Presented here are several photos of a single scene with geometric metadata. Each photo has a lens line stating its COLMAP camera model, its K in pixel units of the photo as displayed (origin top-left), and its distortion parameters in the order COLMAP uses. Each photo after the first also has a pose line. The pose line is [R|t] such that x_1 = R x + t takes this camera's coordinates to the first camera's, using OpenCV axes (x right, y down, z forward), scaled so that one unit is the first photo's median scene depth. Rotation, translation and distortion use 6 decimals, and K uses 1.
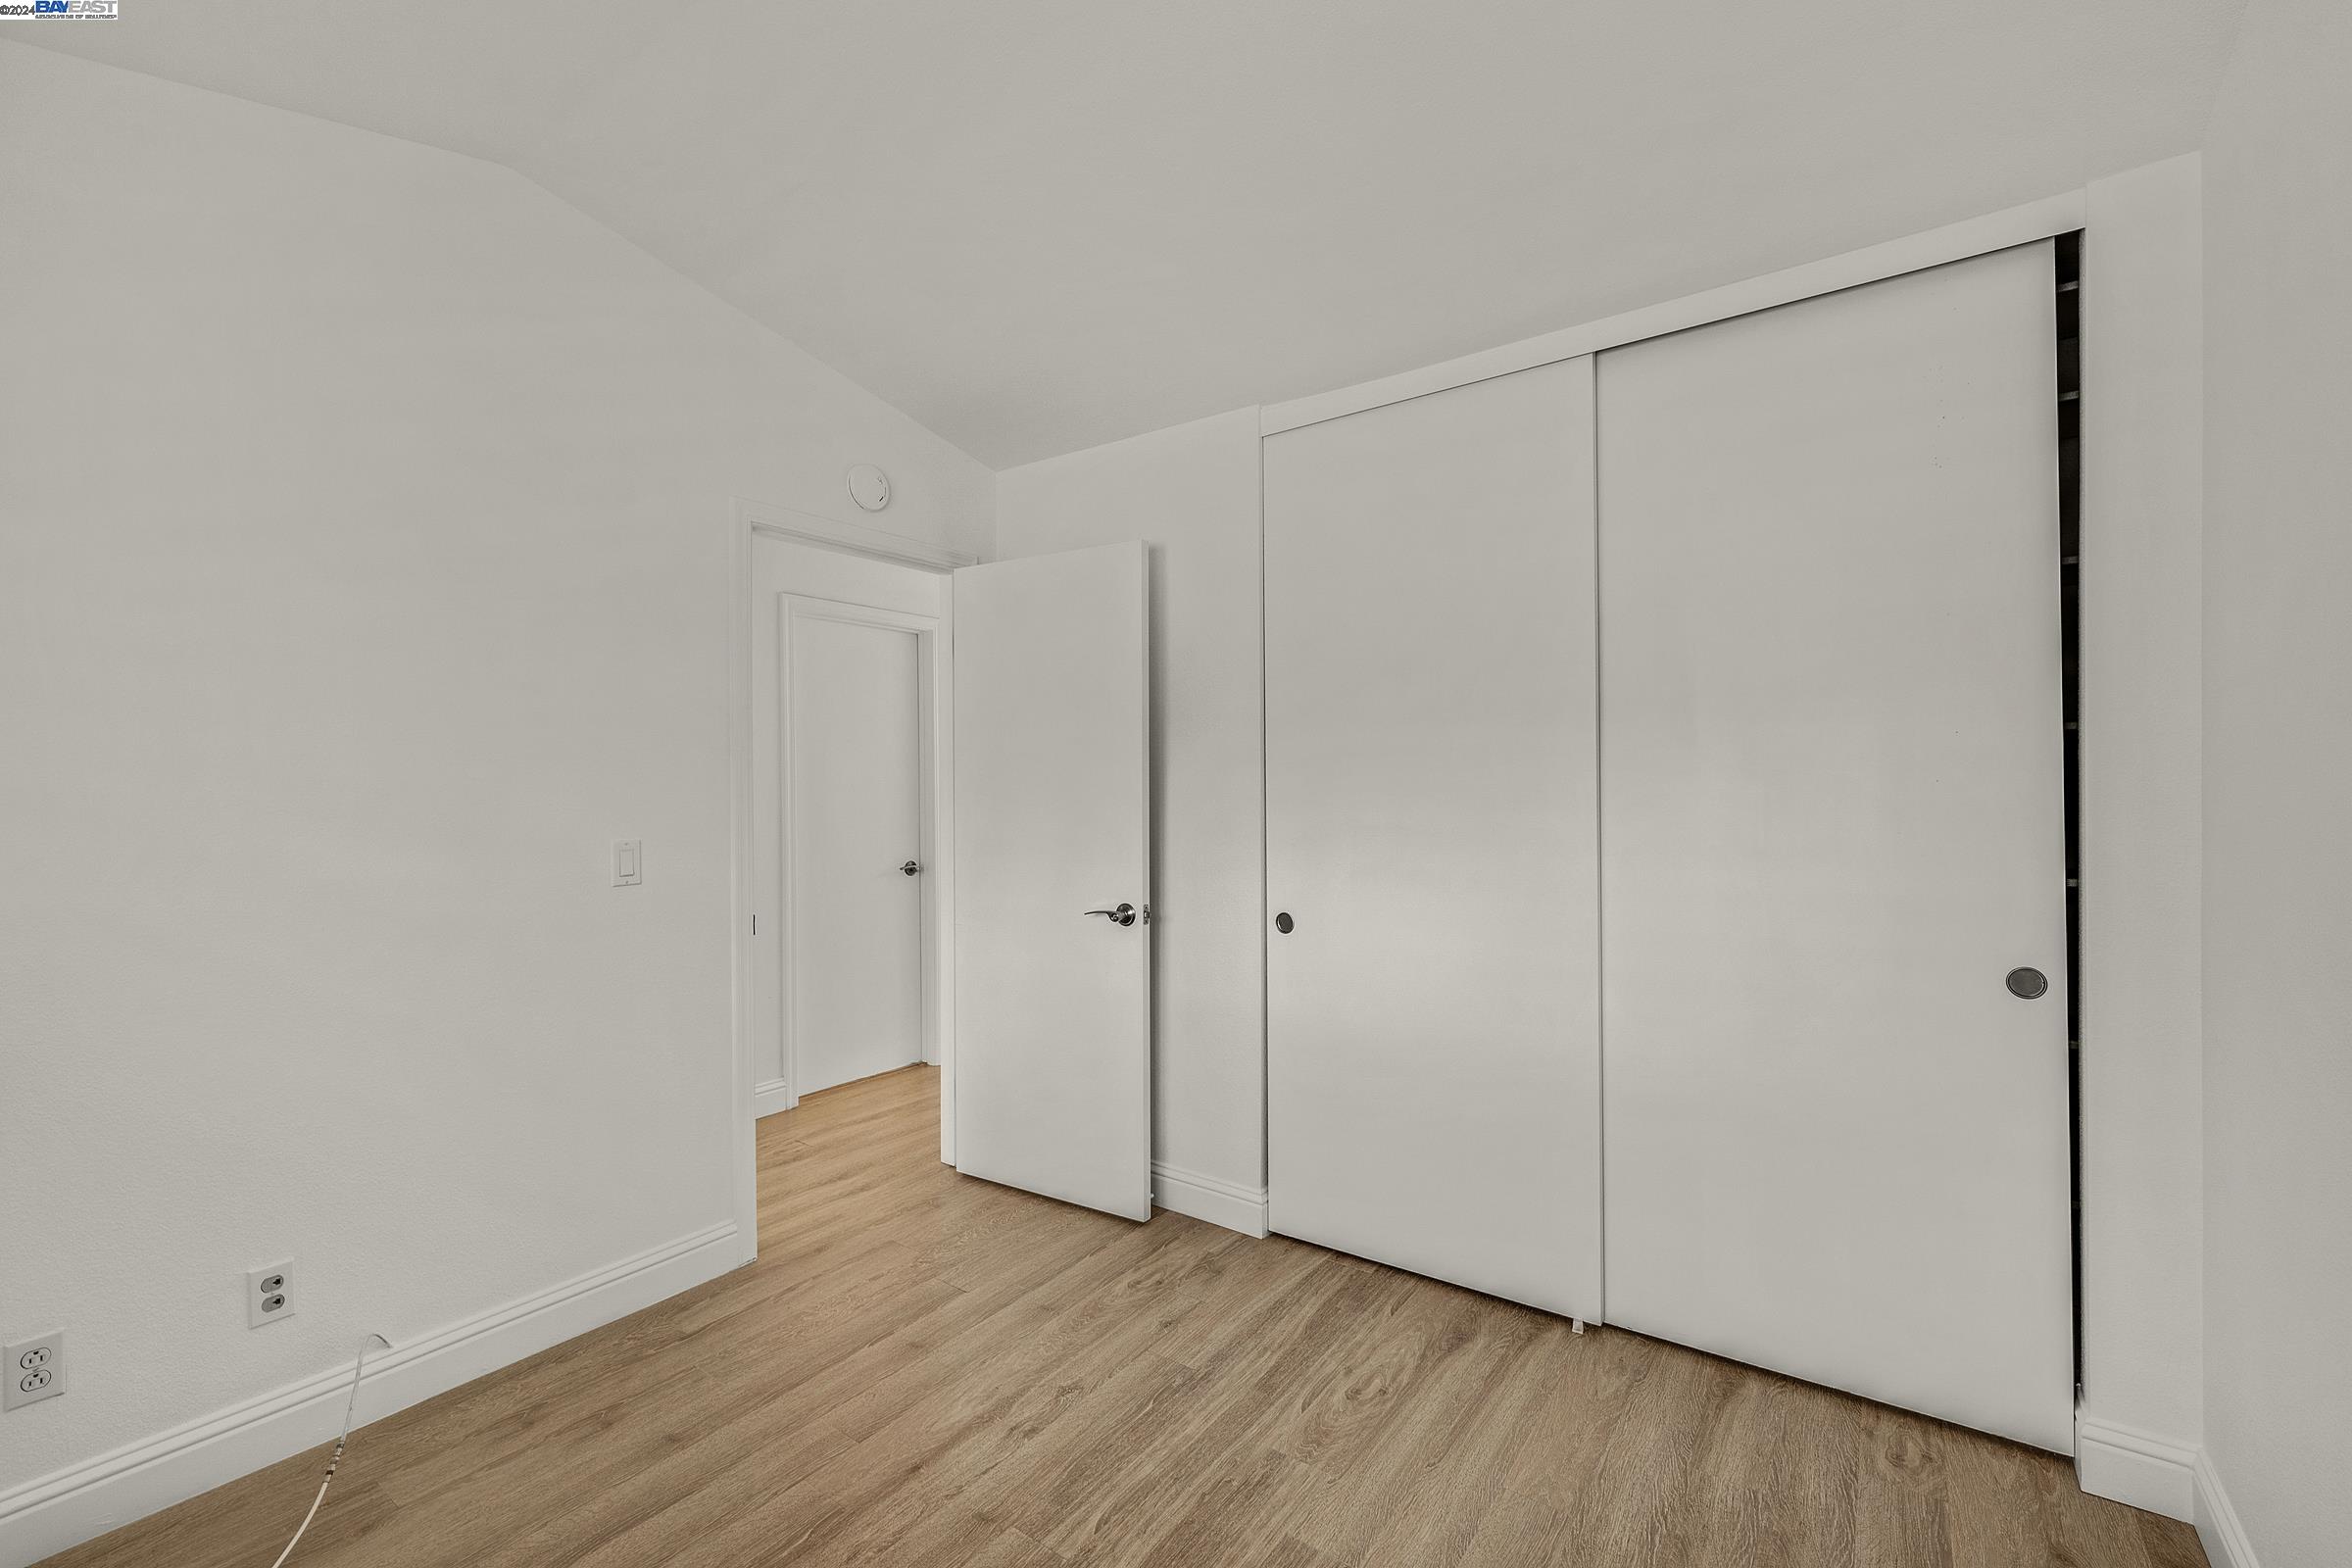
lens RADIAL K [[981.1, 0, 1170.6], [0, 981.1, 789.1], [0, 0, 1]] dist [0.000230, -0.000242]
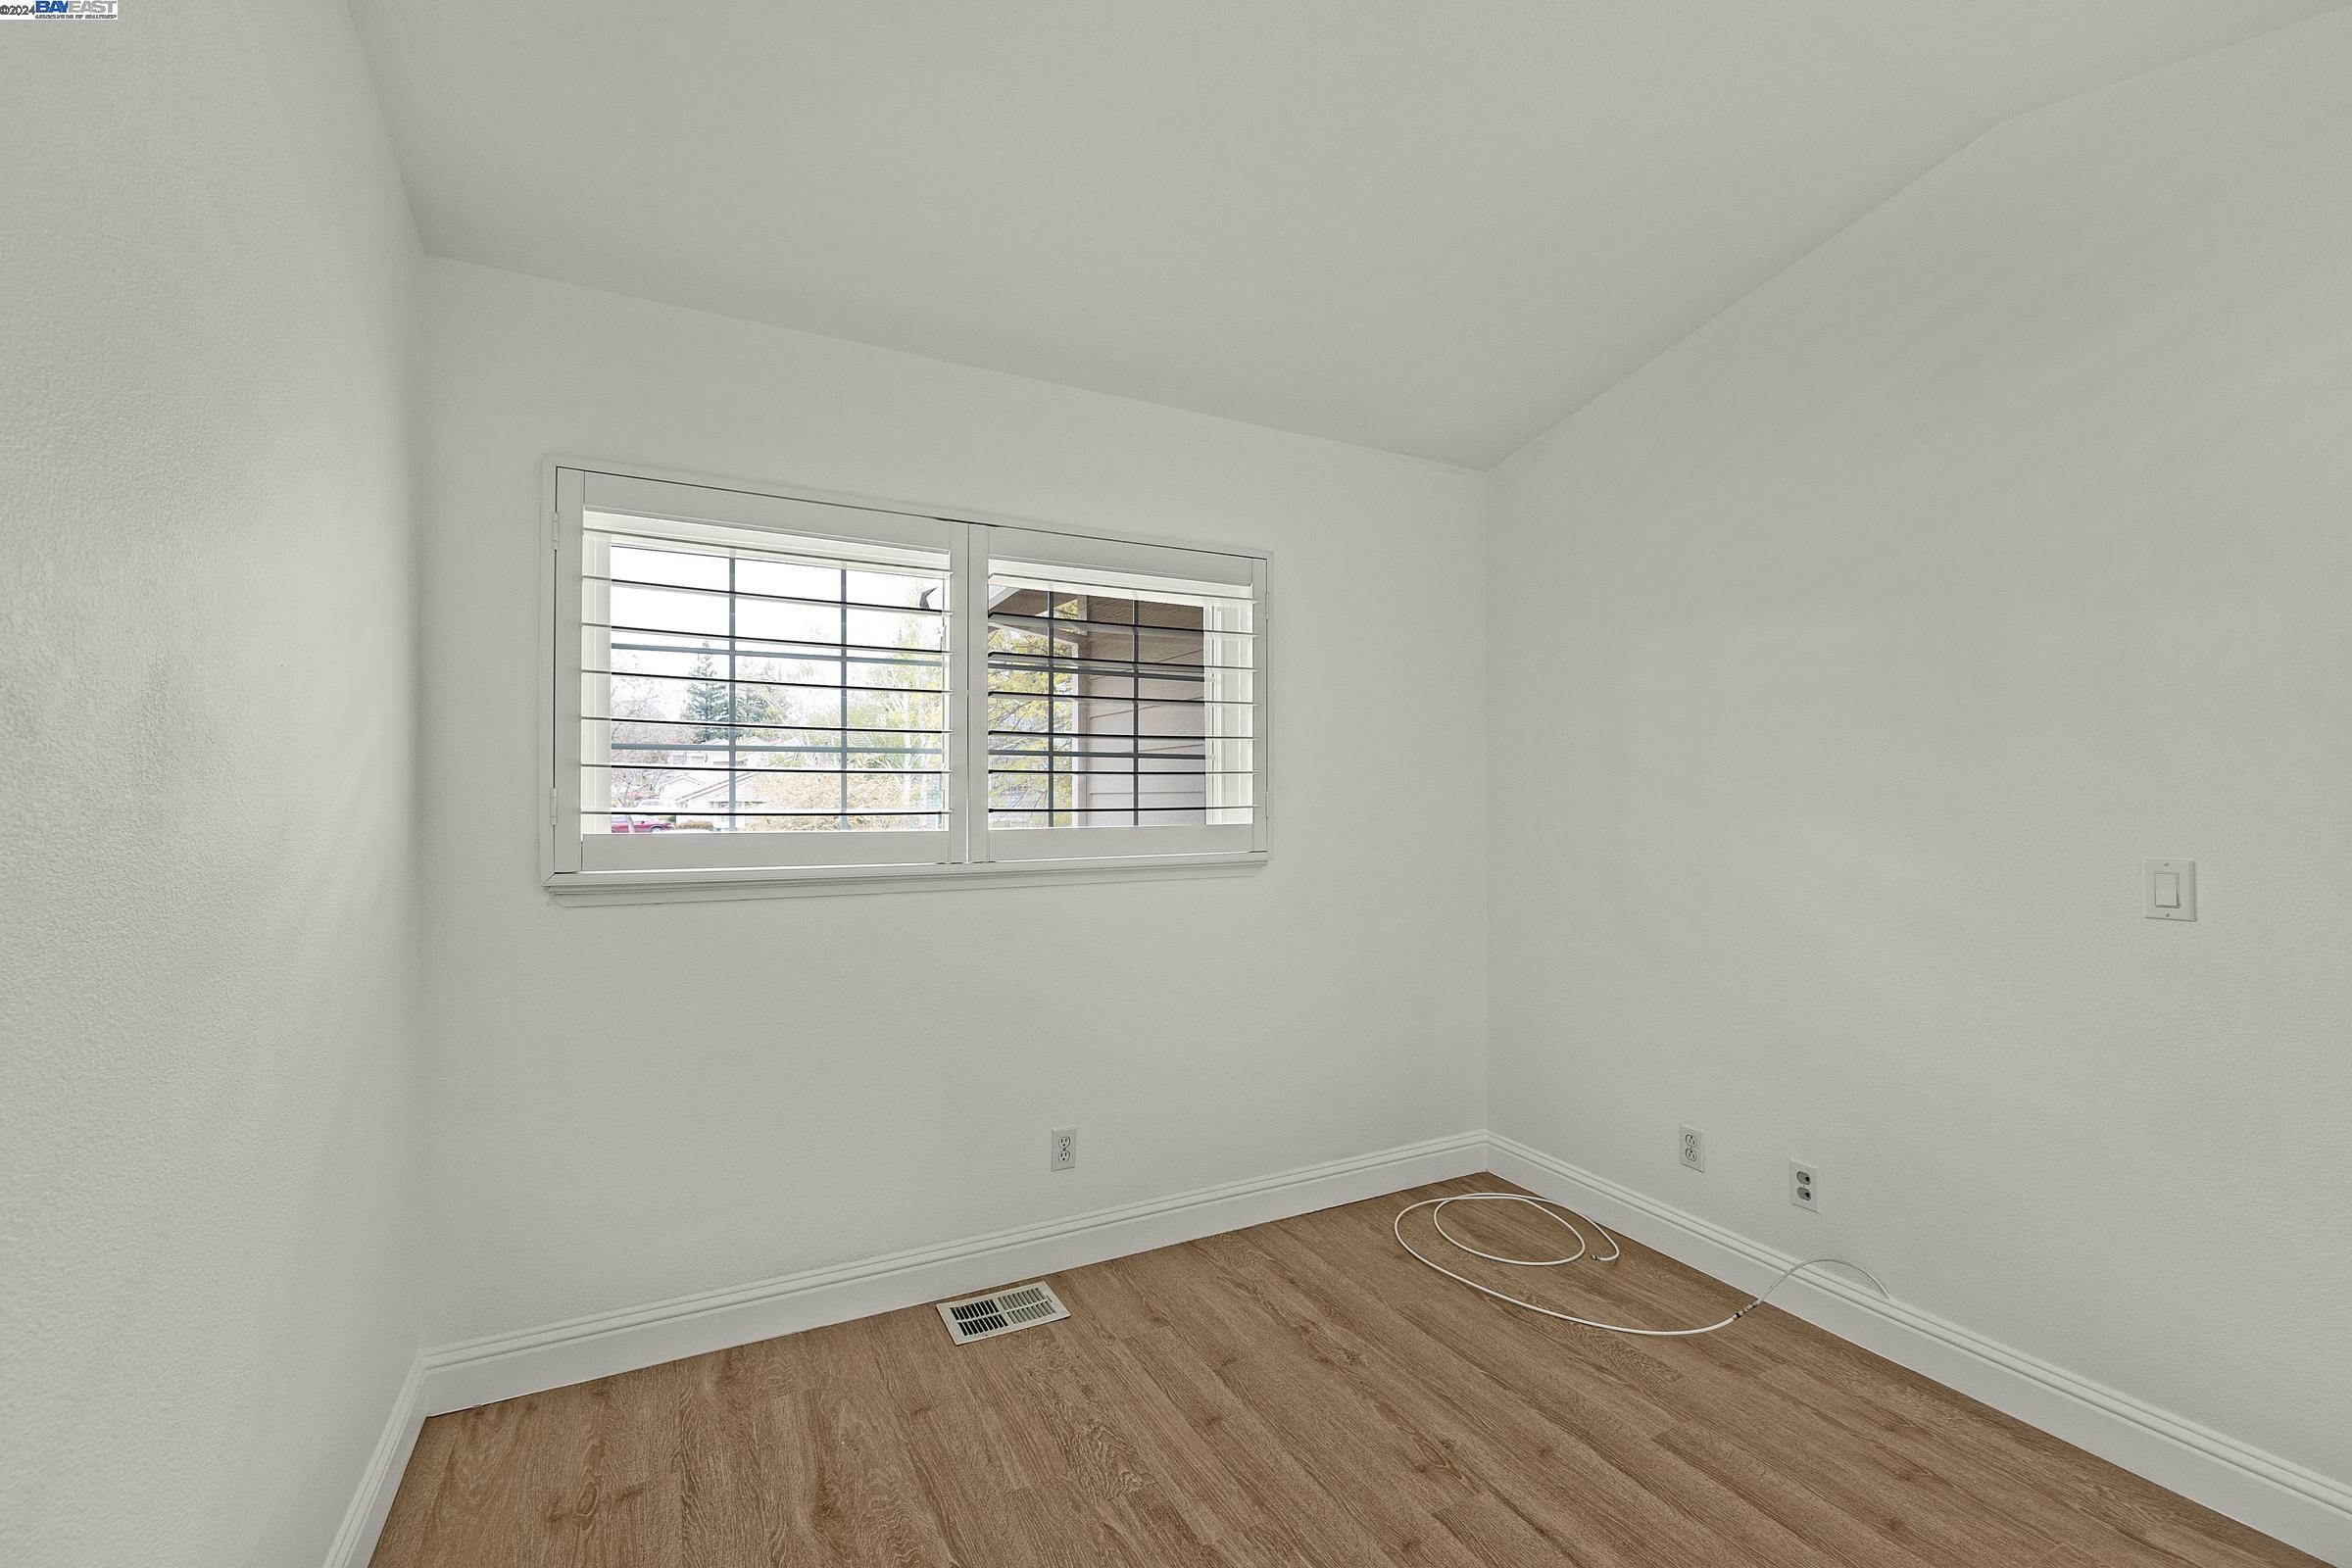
lens RADIAL K [[981.1, 0, 1170.6], [0, 981.1, 789.1], [0, 0, 1]] dist [0.000230, -0.000242]
pose [[-0.441314, 0.001001, -0.897352, 0.555458], [-0.003881, 0.999988, 0.003024, -0.001625], [0.897345, 0.004817, -0.441304, 0.773099]]
